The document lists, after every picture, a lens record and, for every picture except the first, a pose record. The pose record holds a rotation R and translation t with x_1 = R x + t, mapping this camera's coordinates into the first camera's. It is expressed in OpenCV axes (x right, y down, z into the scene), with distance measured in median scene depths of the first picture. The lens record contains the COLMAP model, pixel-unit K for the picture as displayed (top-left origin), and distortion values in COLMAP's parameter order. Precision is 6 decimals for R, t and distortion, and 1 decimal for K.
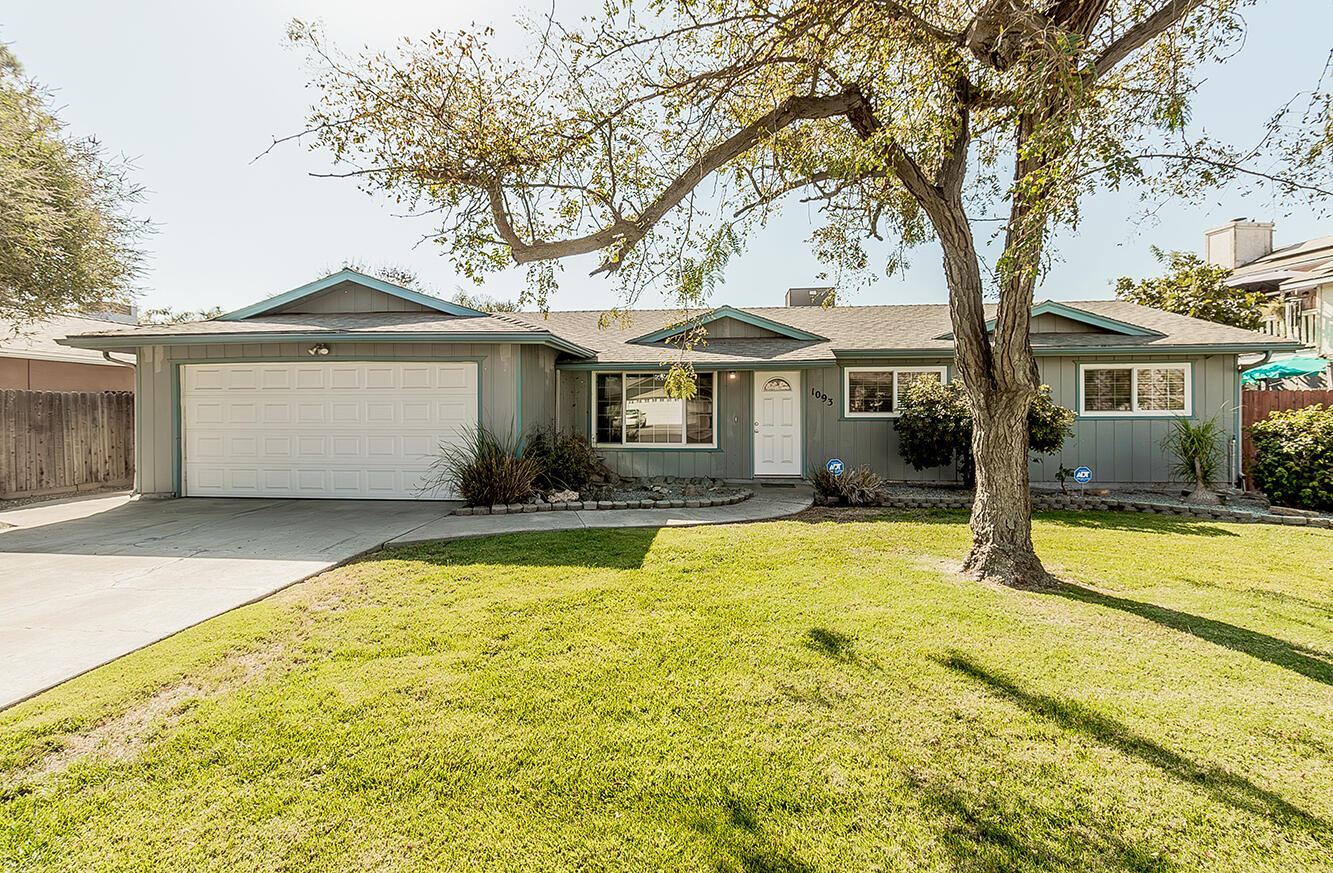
lens RADIAL K [[613.4, 0, 659.7], [0, 613.4, 438.8], [0, 0, 1]] dist [0.002187, 0.000259]
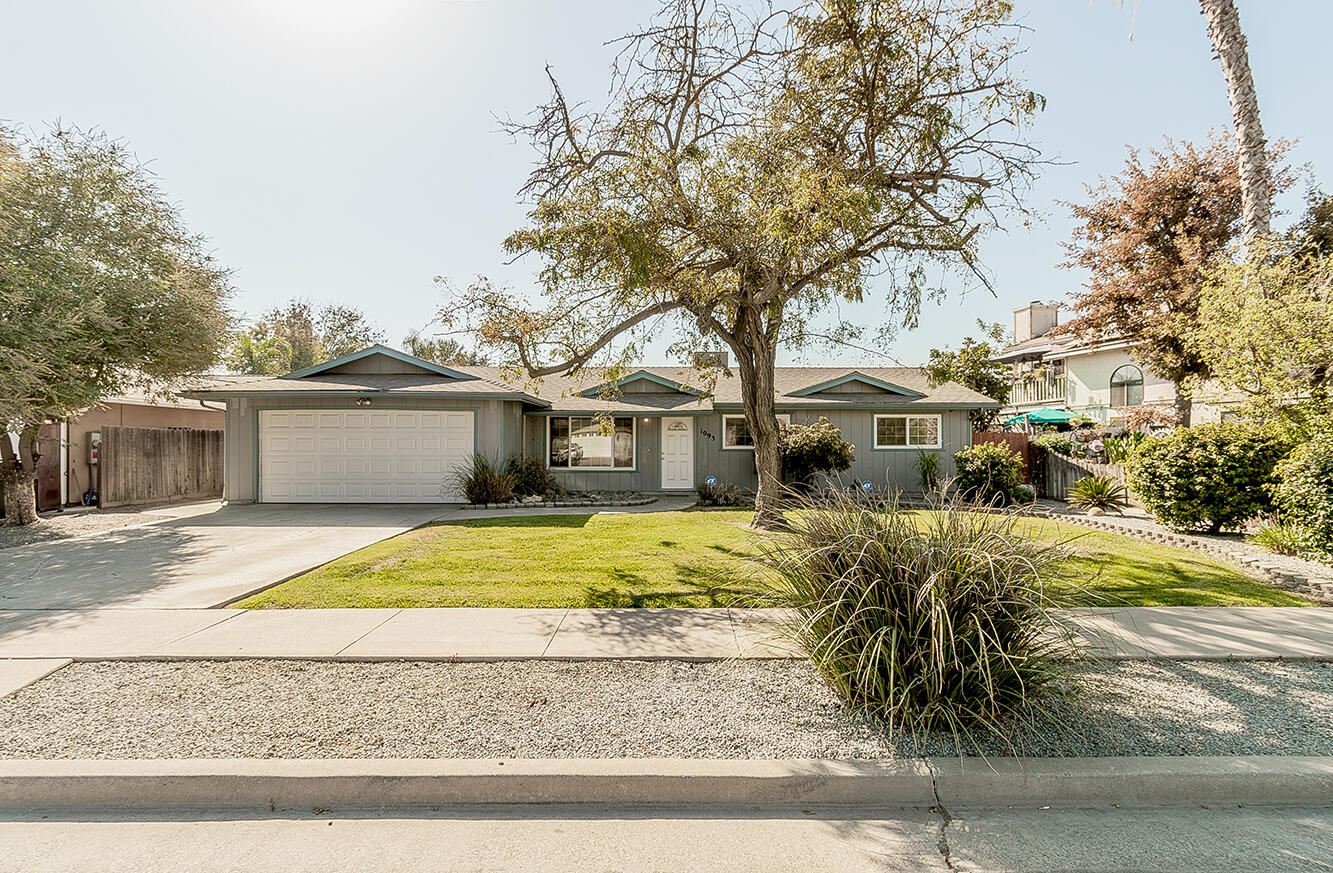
lens RADIAL K [[613.4, 0, 659.7], [0, 613.4, 438.8], [0, 0, 1]] dist [0.002187, 0.000259]
pose [[0.994709, 0.004629, 0.102631, 0.002796], [0.001062, 0.998468, -0.055330, 0.024980], [-0.102729, 0.055147, 0.993179, -0.506514]]
